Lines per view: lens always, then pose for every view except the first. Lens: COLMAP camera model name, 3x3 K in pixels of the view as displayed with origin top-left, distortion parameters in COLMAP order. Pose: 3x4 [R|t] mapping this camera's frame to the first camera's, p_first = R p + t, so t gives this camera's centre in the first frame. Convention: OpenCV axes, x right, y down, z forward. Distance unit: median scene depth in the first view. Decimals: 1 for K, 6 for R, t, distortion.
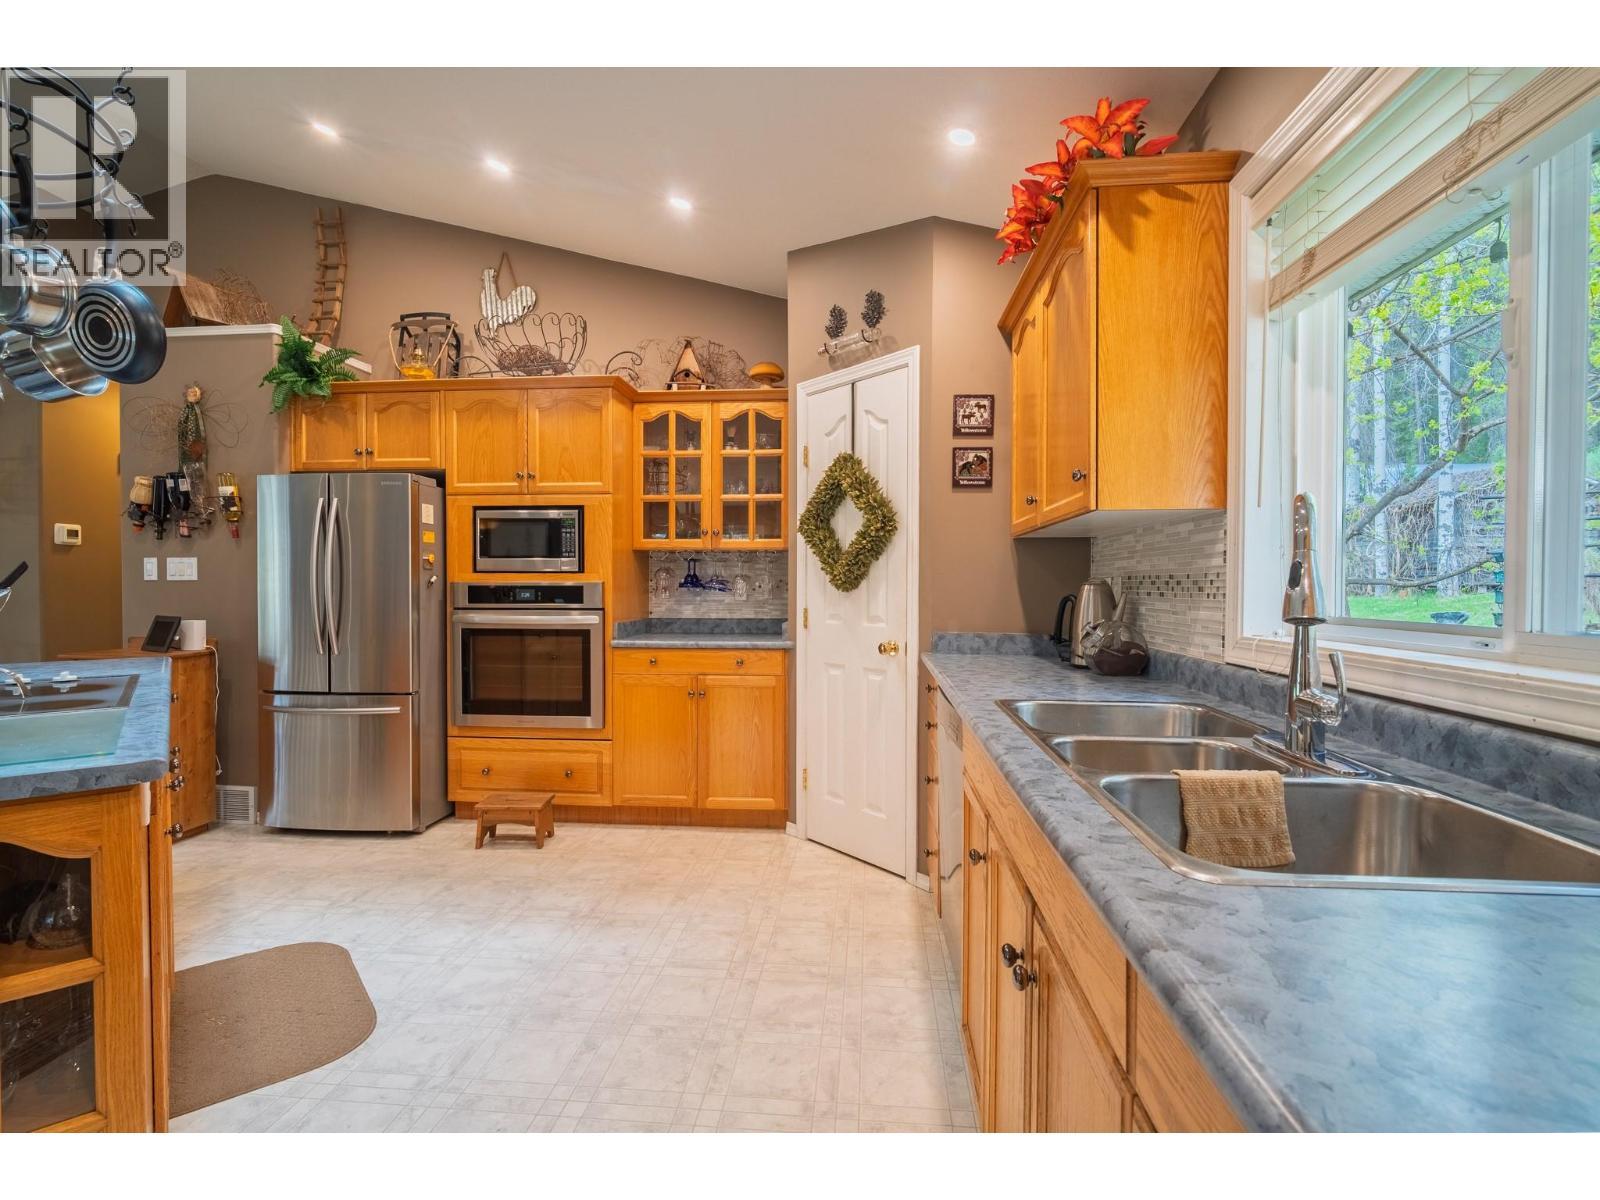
lens RADIAL K [[750.6, 0, 804.1], [0, 750.6, 600.8], [0, 0, 1]] dist [-0.005156, -0.000853]
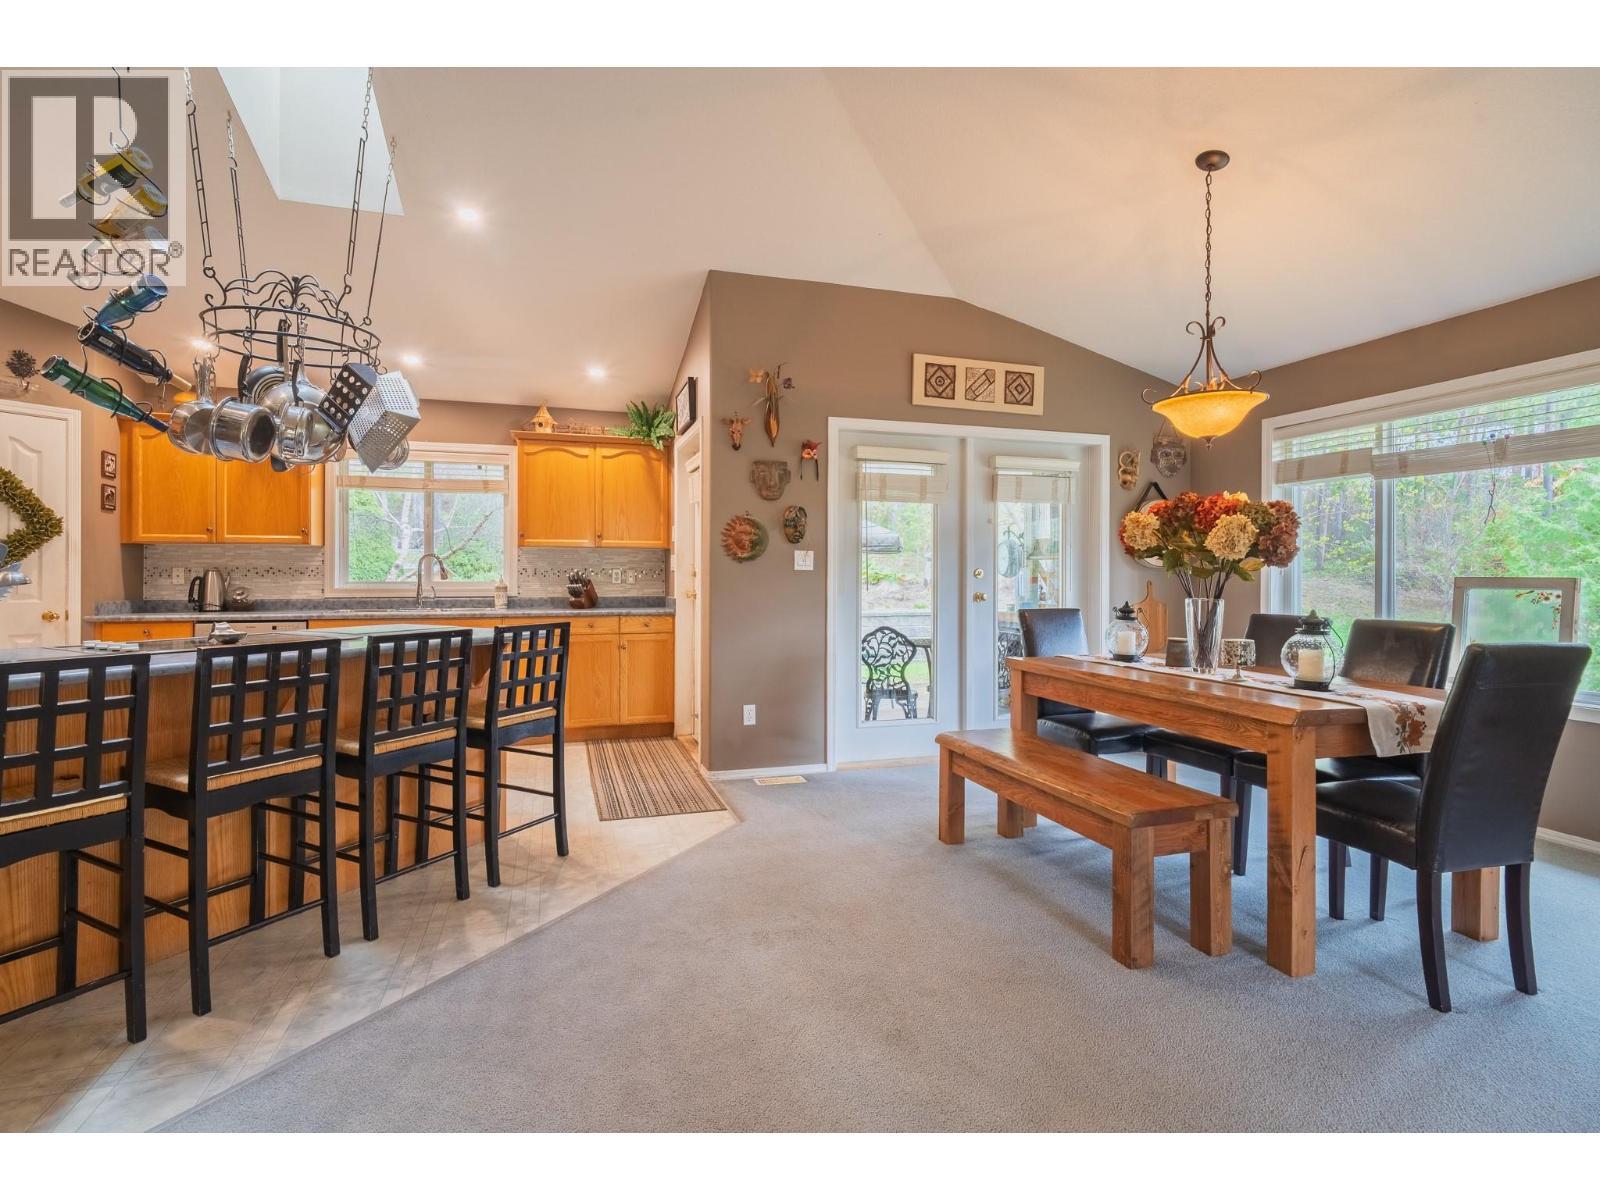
lens RADIAL K [[774.6, 0, 775.7], [0, 774.6, 575.9], [0, 0, 1]] dist [0.002554, -0.000486]
pose [[-0.364600, -0.004542, 0.931153, -1.472167], [0.017198, 0.999785, 0.011610, -0.004739], [-0.931006, 0.020247, -0.364443, 0.227893]]
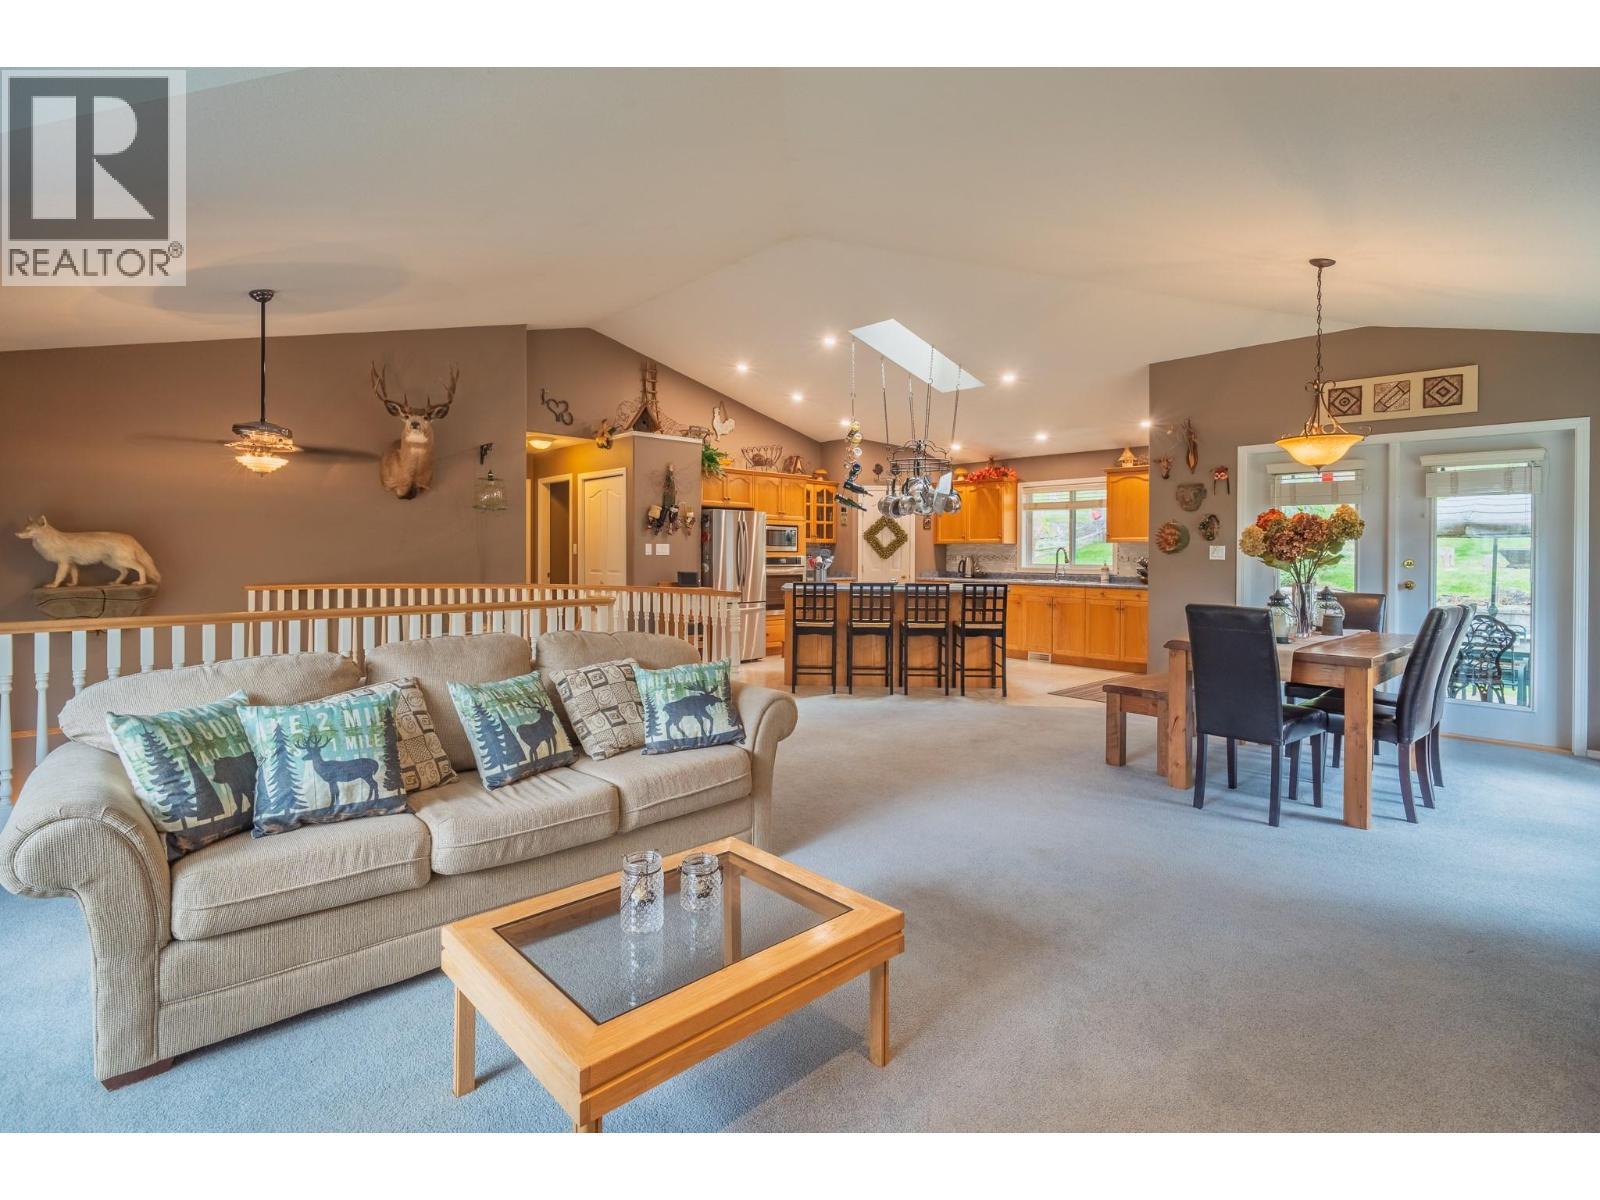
lens RADIAL K [[758.7, 0, 790.8], [0, 758.7, 572.5], [0, 0, 1]] dist [0.003561, -0.000459]
pose [[0.674802, -0.016017, 0.737825, -2.241959], [0.010665, 0.999872, 0.011951, 0.000048], [-0.737922, -0.000195, 0.674886, -0.723018]]
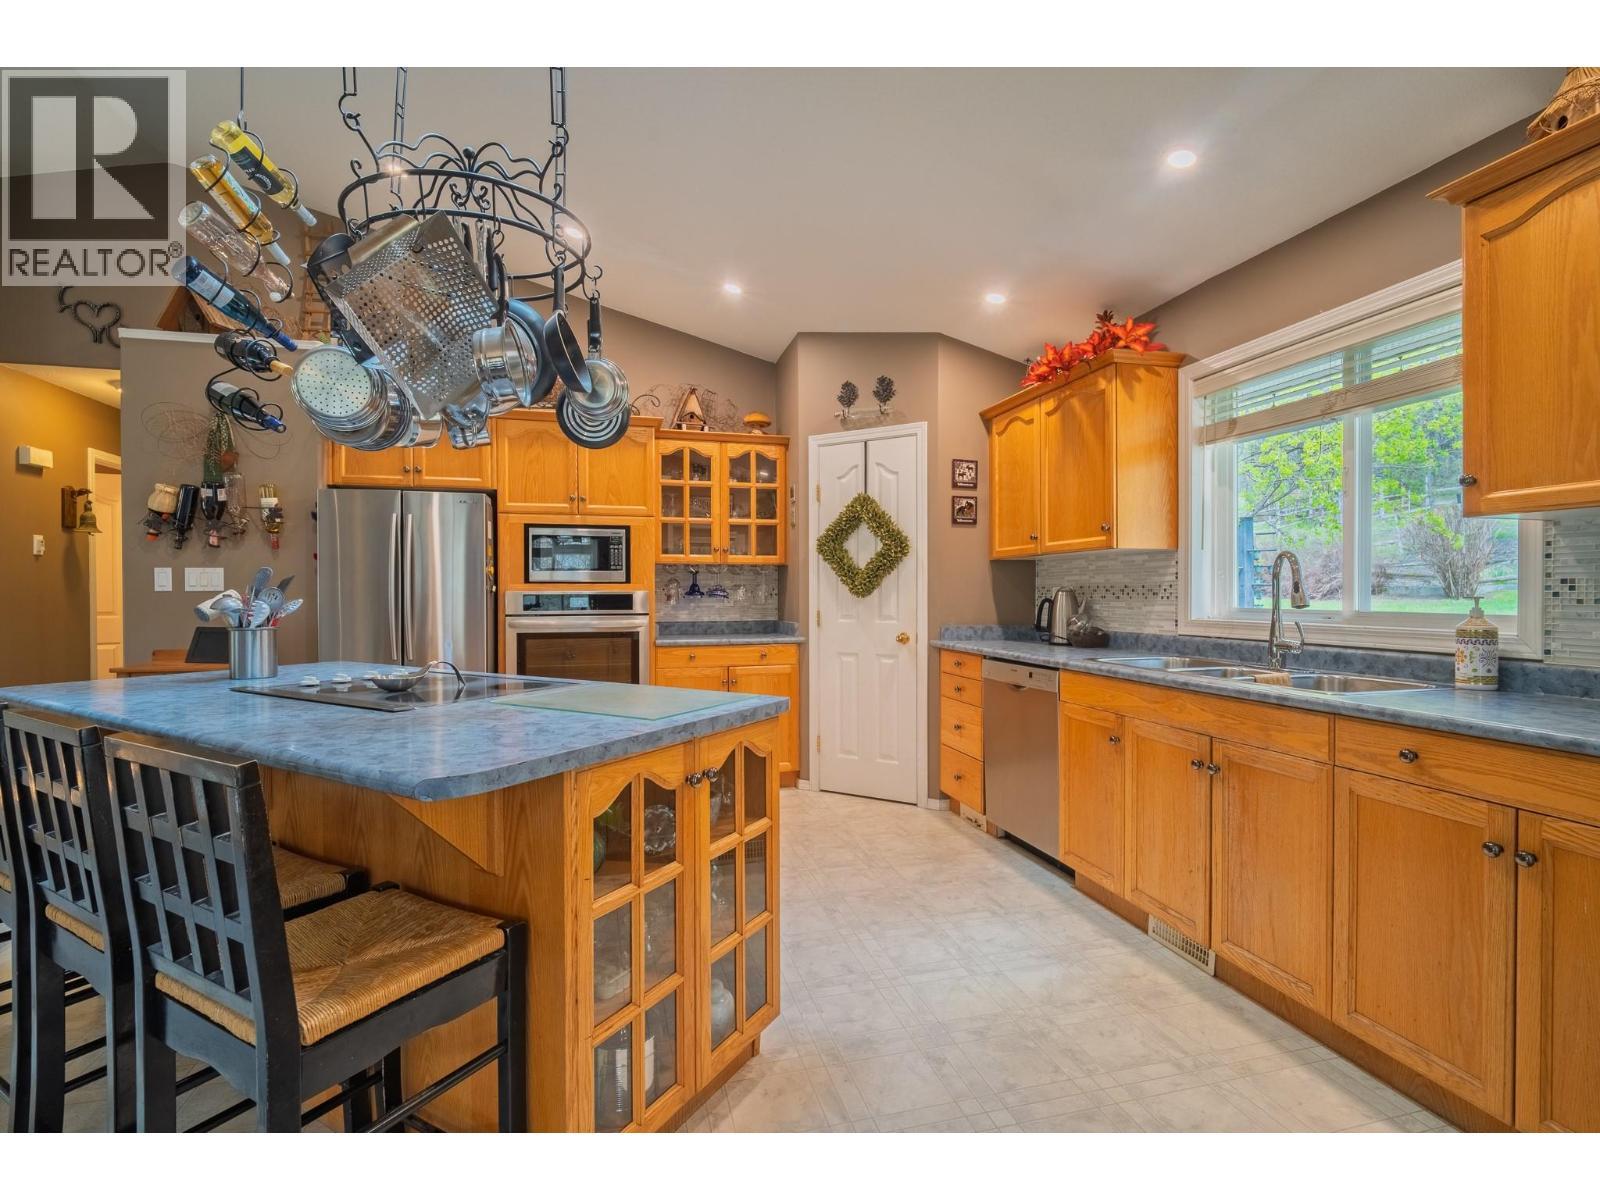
lens RADIAL K [[741.5, 0, 800.0], [0, 741.5, 600.0], [0, 0, 1]] dist [-0.000805, -0.000211]
pose [[0.940627, -0.008378, 0.339339, -0.446326], [0.012086, 0.999888, -0.008816, 0.002166], [-0.339228, 0.012394, 0.940623, -0.182056]]
